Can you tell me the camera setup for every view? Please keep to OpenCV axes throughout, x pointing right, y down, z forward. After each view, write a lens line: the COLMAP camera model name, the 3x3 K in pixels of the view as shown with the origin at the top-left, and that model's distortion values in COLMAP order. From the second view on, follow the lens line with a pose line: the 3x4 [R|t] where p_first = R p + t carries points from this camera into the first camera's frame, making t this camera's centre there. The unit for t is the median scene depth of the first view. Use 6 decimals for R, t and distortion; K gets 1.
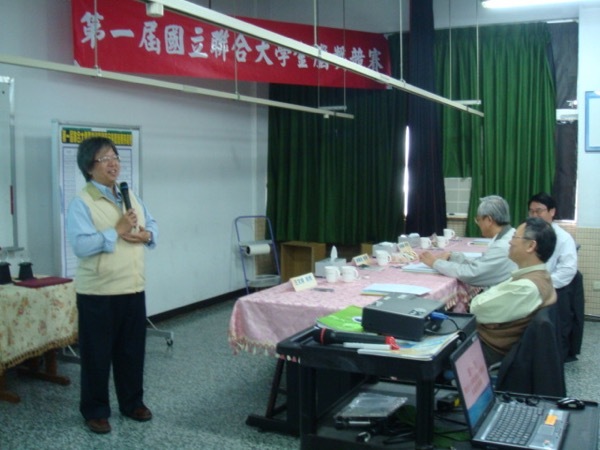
lens RADIAL K [[695.8, 0, 298.4], [0, 695.8, 210.3], [0, 0, 1]] dist [-0.172835, 0.141265]
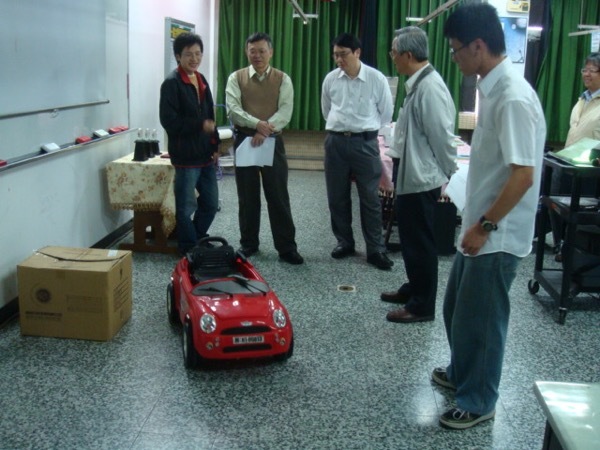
lens RADIAL K [[695.8, 0, 298.4], [0, 695.8, 210.3], [0, 0, 1]] dist [-0.172835, 0.141265]
pose [[0.935660, -0.042055, 0.350387, -0.561719], [-0.009544, 0.989495, 0.144249, 0.021814], [-0.352772, -0.138312, 0.925430, -0.195862]]
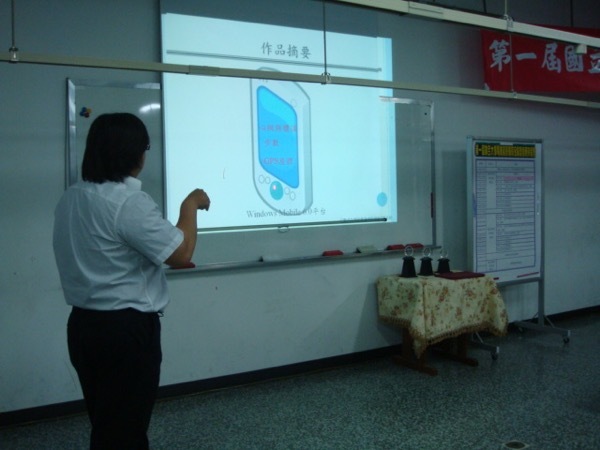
lens RADIAL K [[695.8, 0, 298.4], [0, 695.8, 210.3], [0, 0, 1]] dist [-0.172835, 0.141265]
pose [[0.857333, 0.009544, -0.514674, -0.005263], [-0.018732, 0.999744, -0.012665, 0.013025], [0.514421, 0.020499, 0.857292, -0.143998]]
